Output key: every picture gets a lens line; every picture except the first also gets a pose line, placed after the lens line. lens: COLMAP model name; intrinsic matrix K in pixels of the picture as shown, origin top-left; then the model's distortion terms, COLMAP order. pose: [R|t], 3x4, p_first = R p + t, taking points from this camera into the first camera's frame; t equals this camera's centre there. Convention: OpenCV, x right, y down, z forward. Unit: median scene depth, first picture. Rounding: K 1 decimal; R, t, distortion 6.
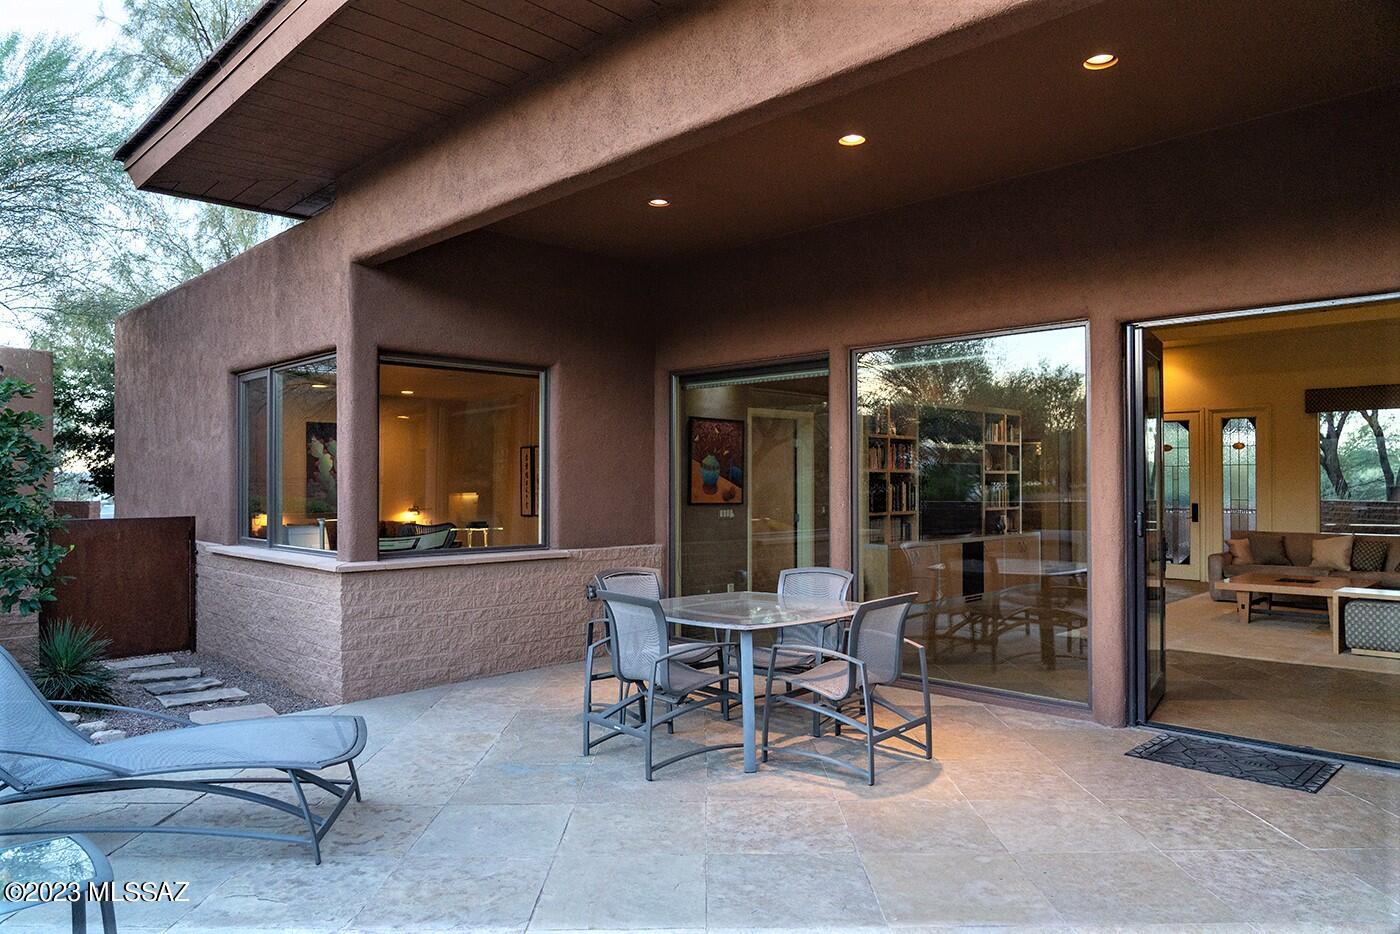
lens RADIAL K [[940.0, 0, 700.0], [0, 940.0, 467.0], [0, 0, 1]] dist [-0.041369, 0.028555]
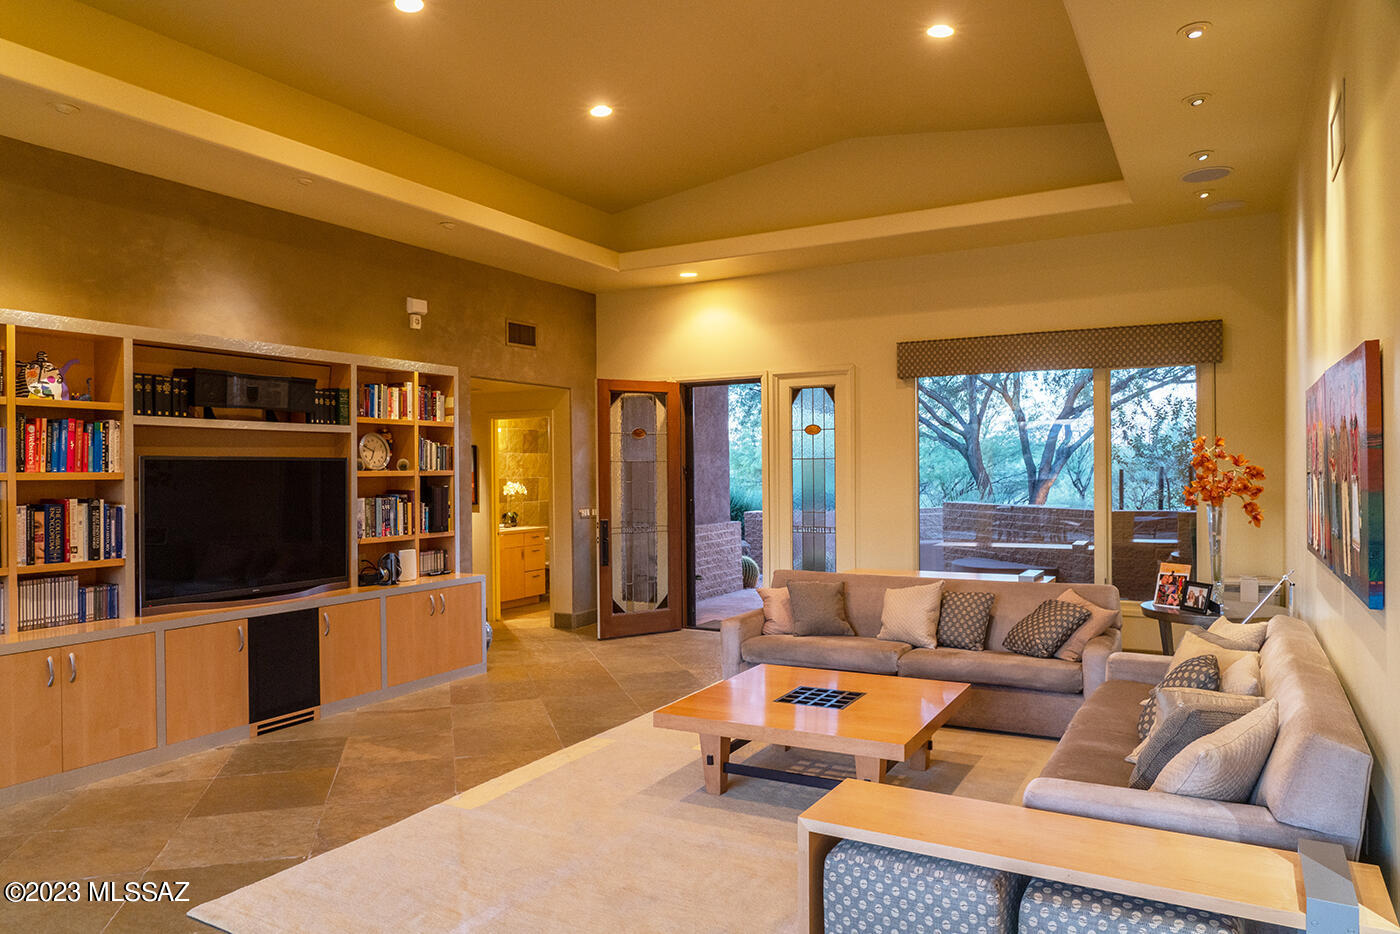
lens RADIAL K [[940.0, 0, 700.0], [0, 940.0, 467.0], [0, 0, 1]] dist [-0.041369, 0.028555]
pose [[0.960675, -0.005018, 0.277629, 0.344422], [0.001622, 0.999921, 0.012460, -0.005027], [-0.277669, -0.011520, 0.960608, 0.417647]]
